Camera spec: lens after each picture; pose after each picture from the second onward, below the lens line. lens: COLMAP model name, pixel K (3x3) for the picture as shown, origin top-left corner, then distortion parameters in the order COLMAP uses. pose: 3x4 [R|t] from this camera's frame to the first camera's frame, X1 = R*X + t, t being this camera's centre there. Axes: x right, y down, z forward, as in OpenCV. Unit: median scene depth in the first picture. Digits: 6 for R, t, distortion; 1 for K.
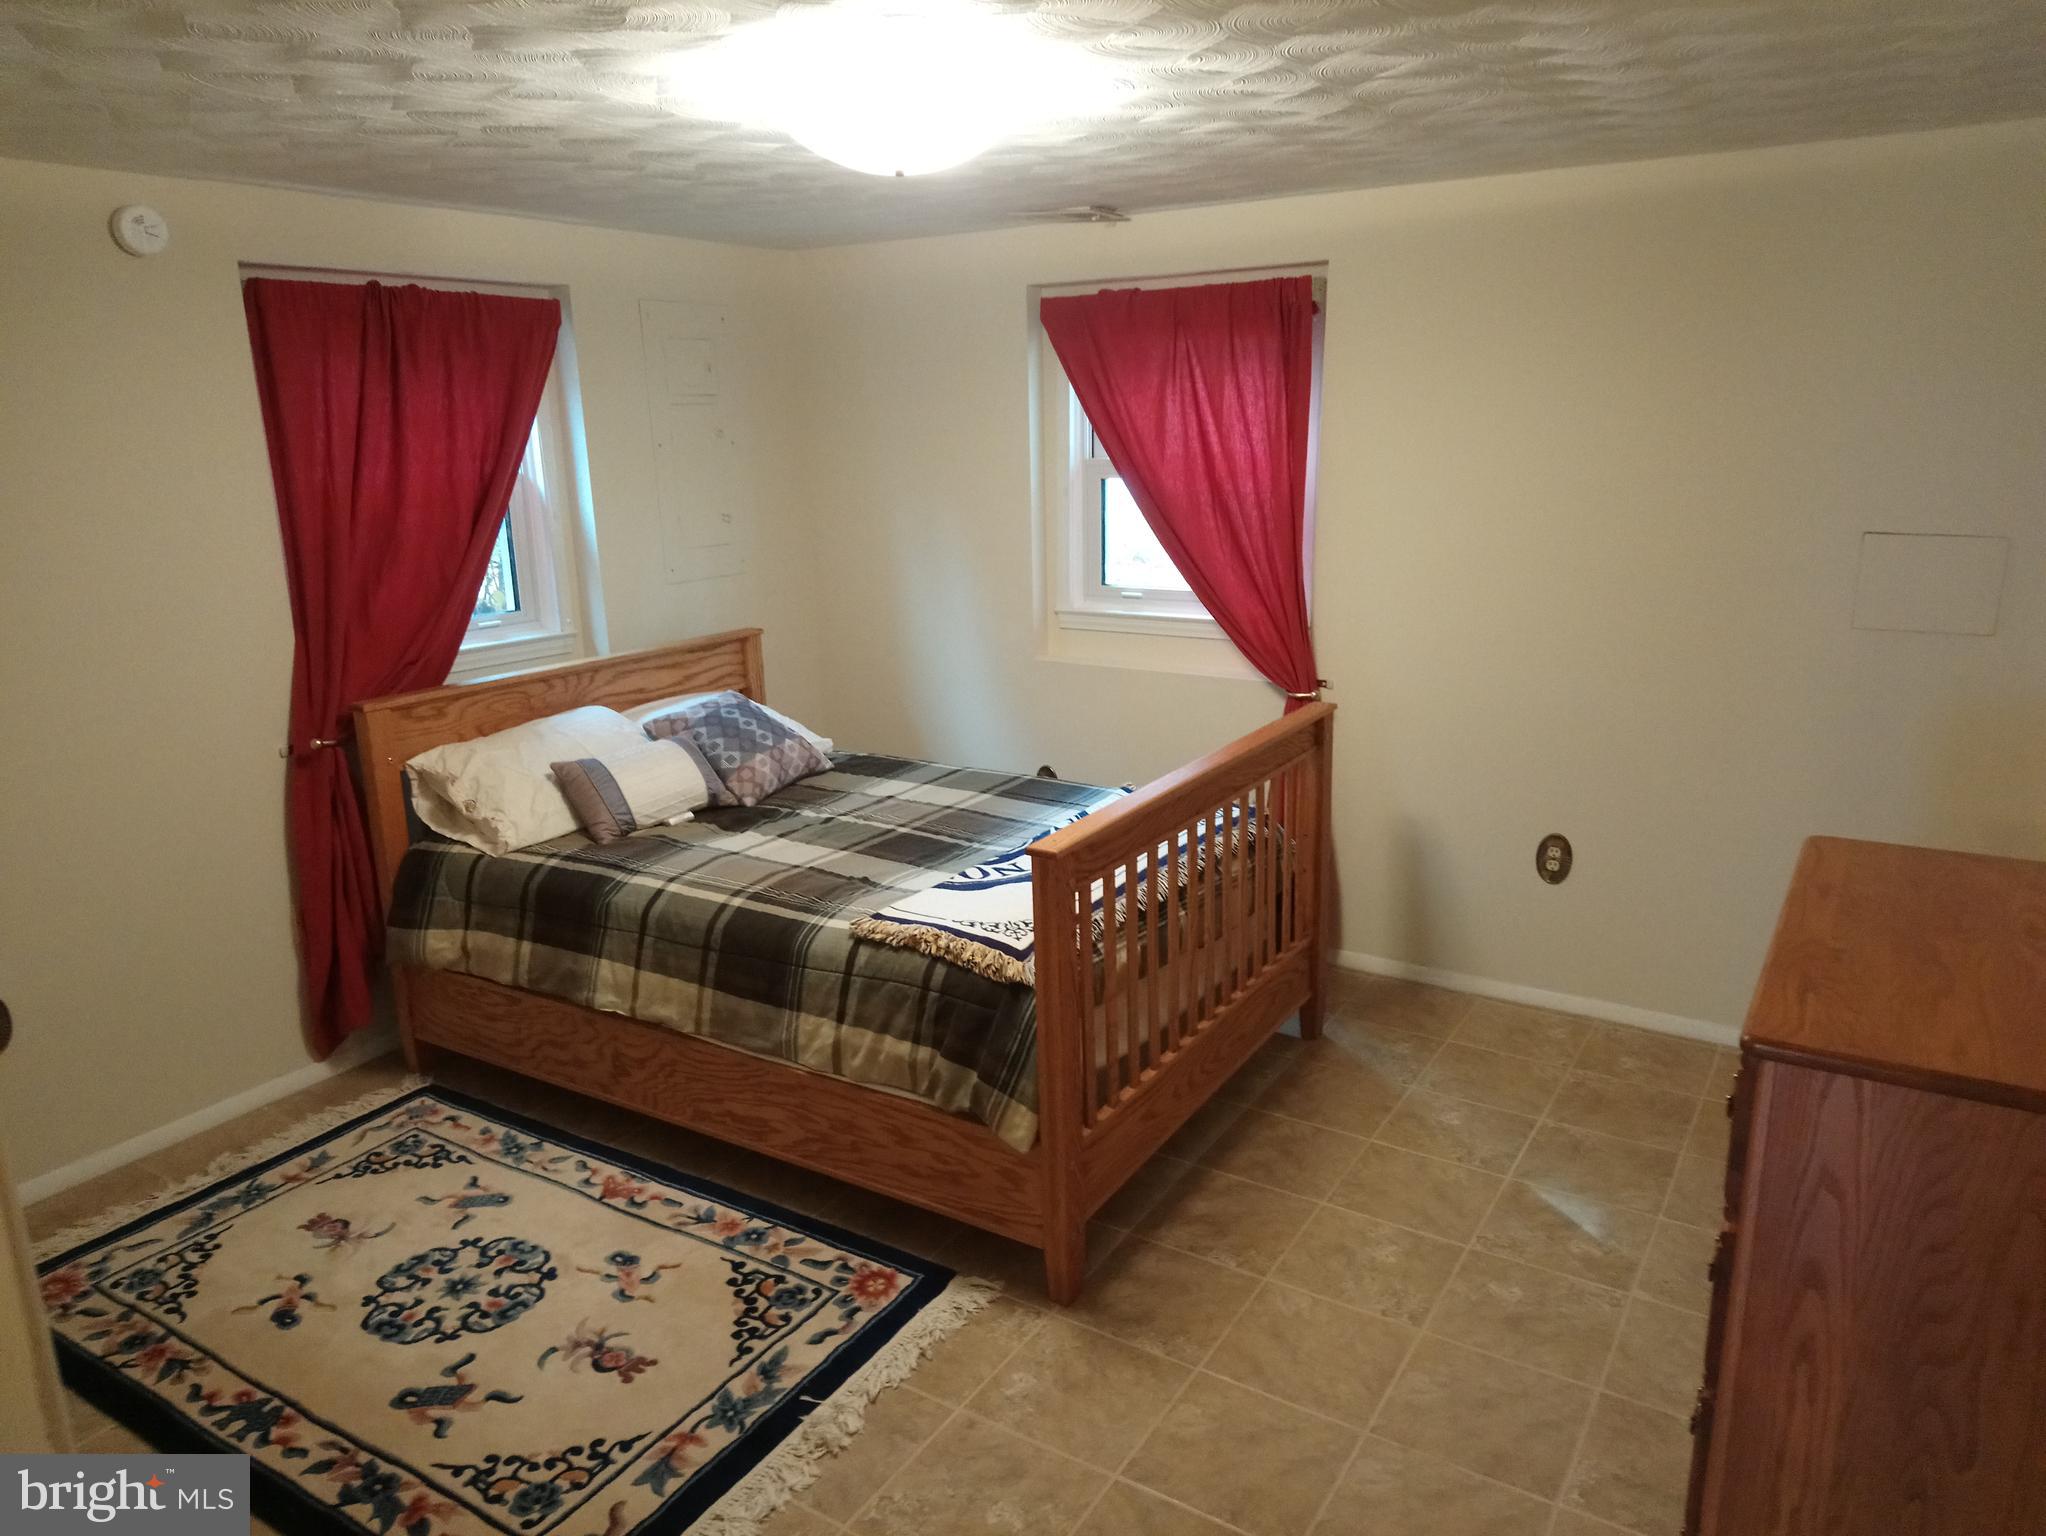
lens RADIAL K [[1347.9, 0, 1011.8], [0, 1347.9, 788.5], [0, 0, 1]] dist [0.173396, -0.269291]
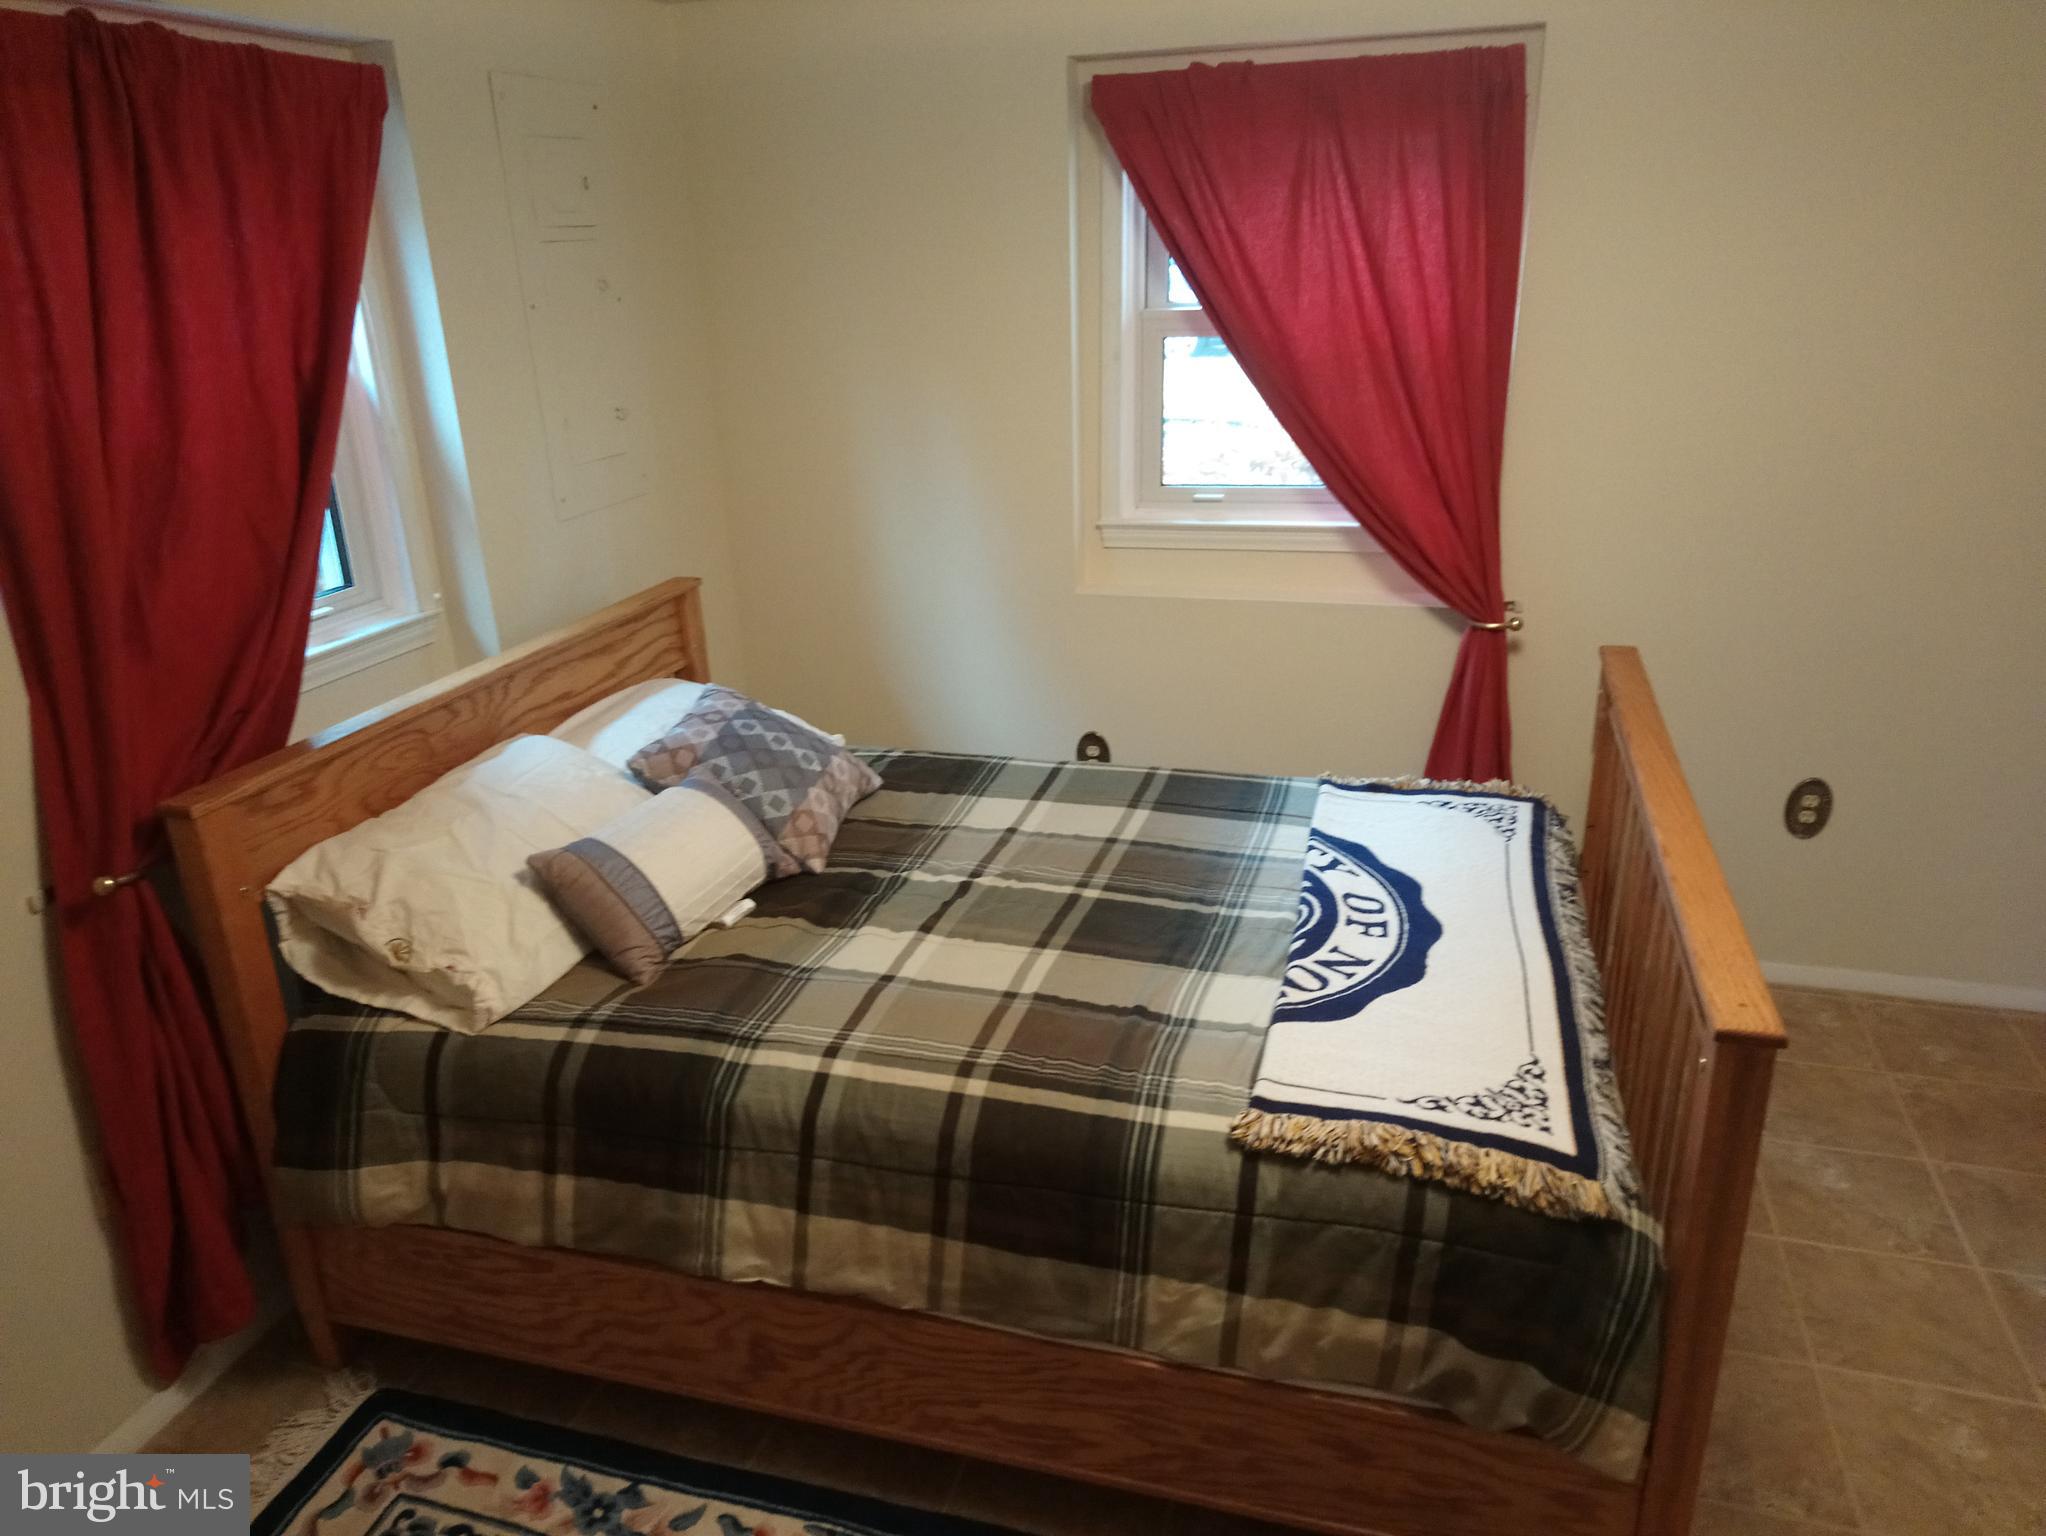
lens RADIAL K [[1347.9, 0, 1011.8], [0, 1347.9, 788.5], [0, 0, 1]] dist [0.173396, -0.269291]
pose [[0.962738, -0.110323, 0.246910, -0.294252], [0.083862, 0.989789, 0.115261, -0.107466], [-0.257105, -0.090260, 0.962159, 0.386847]]
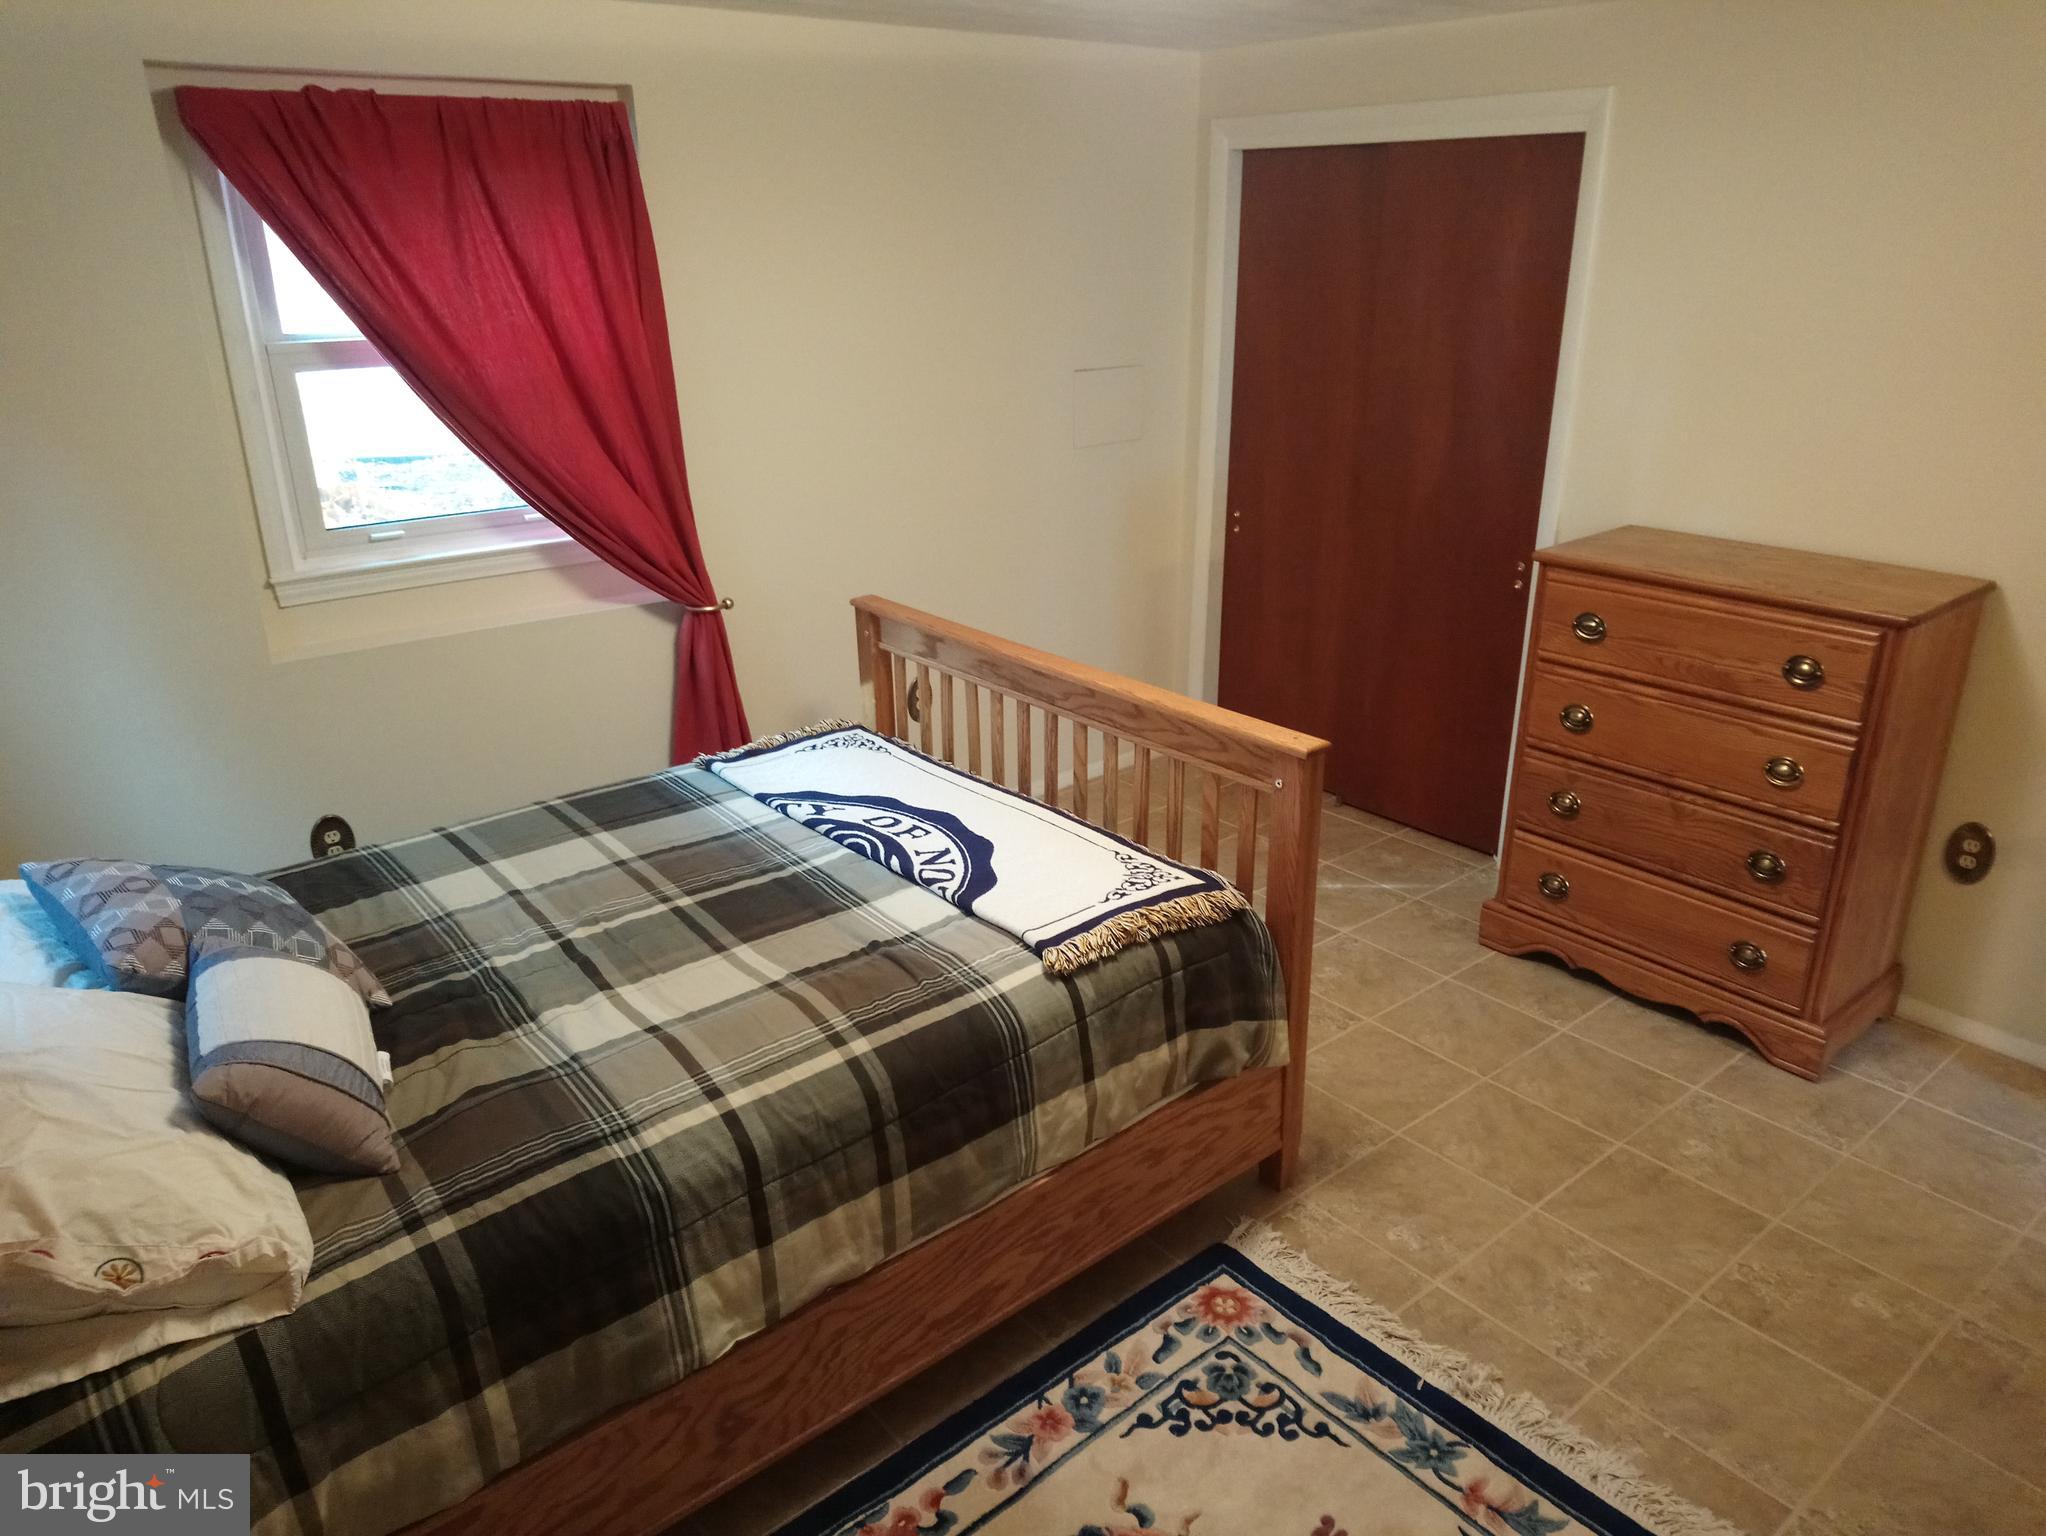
lens RADIAL K [[1375.6, 0, 1016.9], [0, 1375.6, 798.5], [0, 0, 1]] dist [0.172856, -0.260088]
pose [[0.312640, -0.343862, 0.885446, -0.668961], [0.258394, 0.927809, 0.269078, -0.173048], [-0.914051, 0.144669, 0.378922, 0.600644]]
